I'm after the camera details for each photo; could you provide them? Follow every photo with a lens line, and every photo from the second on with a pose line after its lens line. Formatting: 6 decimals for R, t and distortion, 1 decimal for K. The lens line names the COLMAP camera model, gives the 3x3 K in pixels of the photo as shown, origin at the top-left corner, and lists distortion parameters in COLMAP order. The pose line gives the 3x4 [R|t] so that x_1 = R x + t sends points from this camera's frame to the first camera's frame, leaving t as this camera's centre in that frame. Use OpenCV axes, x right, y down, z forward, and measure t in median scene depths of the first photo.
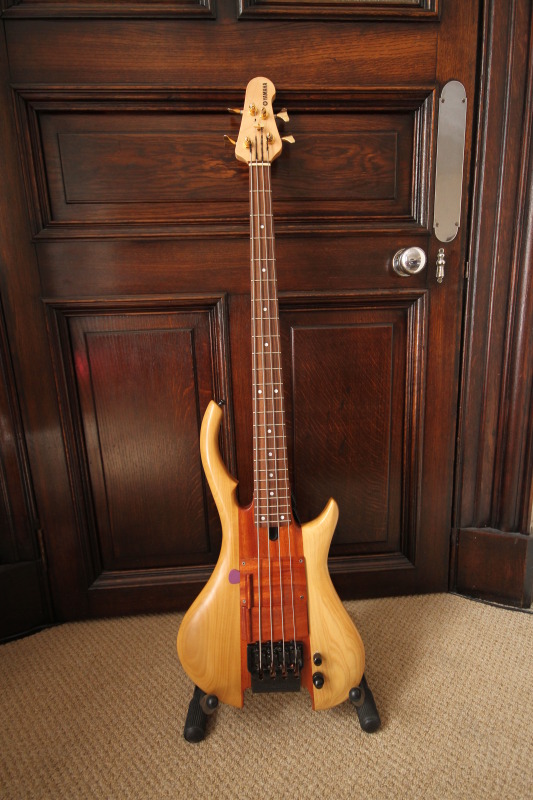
lens RADIAL K [[409.8, 0, 270.3], [0, 409.8, 400.4], [0, 0, 1]] dist [0.020585, -0.023547]
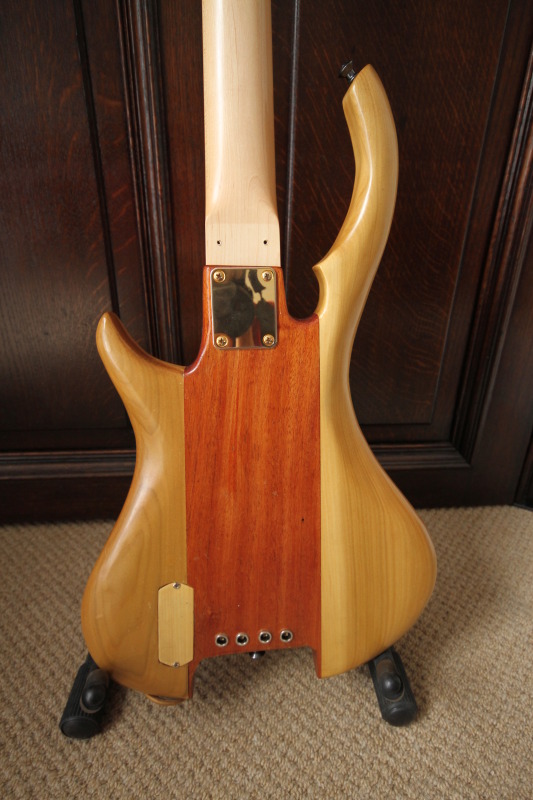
lens RADIAL K [[542.7, 0, 266.5], [0, 542.7, 400.0], [0, 0, 1]] dist [-0.000679, -0.000181]
pose [[0.998520, 0.038040, 0.038876, 0.017712], [-0.046475, 0.968038, 0.246461, 0.193891], [-0.028258, -0.247903, 0.968373, 0.383846]]
